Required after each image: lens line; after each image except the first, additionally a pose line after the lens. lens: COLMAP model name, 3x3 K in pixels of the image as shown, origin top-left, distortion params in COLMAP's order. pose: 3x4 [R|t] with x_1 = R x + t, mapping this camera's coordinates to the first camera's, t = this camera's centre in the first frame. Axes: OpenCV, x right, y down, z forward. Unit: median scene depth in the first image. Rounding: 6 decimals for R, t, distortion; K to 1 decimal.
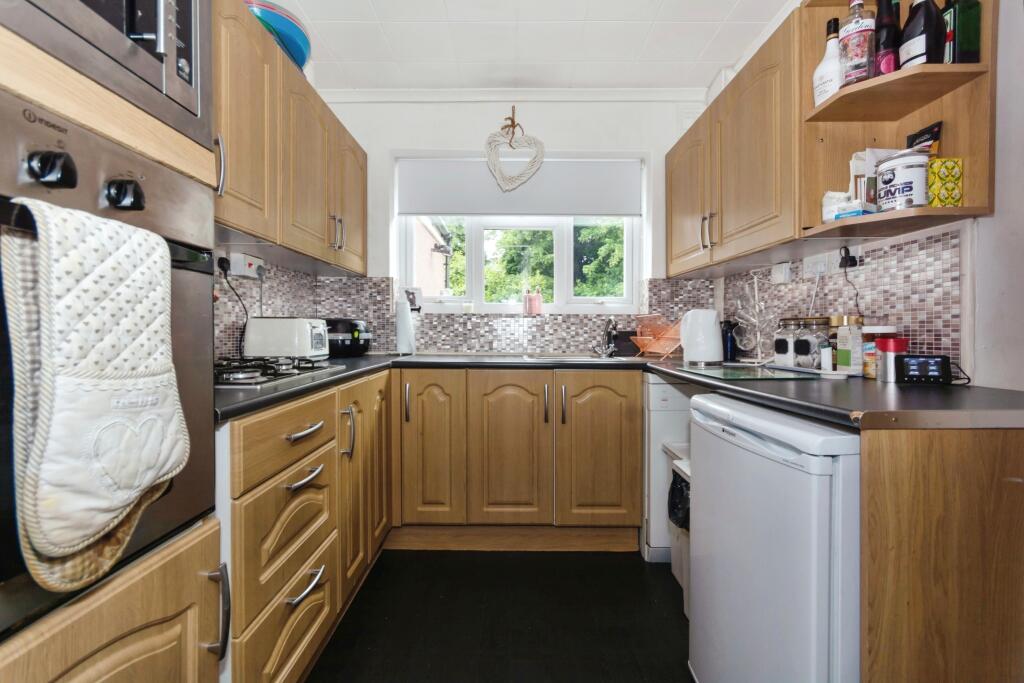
lens RADIAL K [[456.7, 0, 512.0], [0, 456.7, 341.5], [0, 0, 1]] dist [-0.001124, -0.000029]
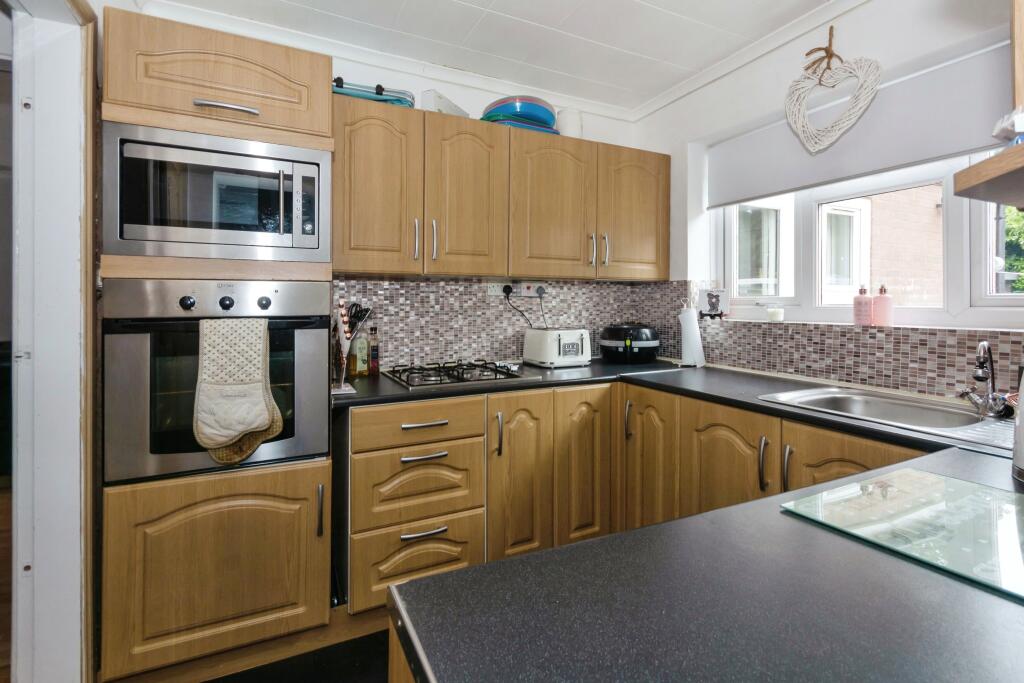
lens RADIAL K [[475.1, 0, 509.6], [0, 475.1, 307.9], [0, 0, 1]] dist [0.000891, 0.000047]
pose [[0.444854, 0.006751, -0.895578, 0.444162], [-0.021174, 0.999771, -0.002981, -0.075329], [0.895353, 0.020289, 0.444895, 0.248901]]
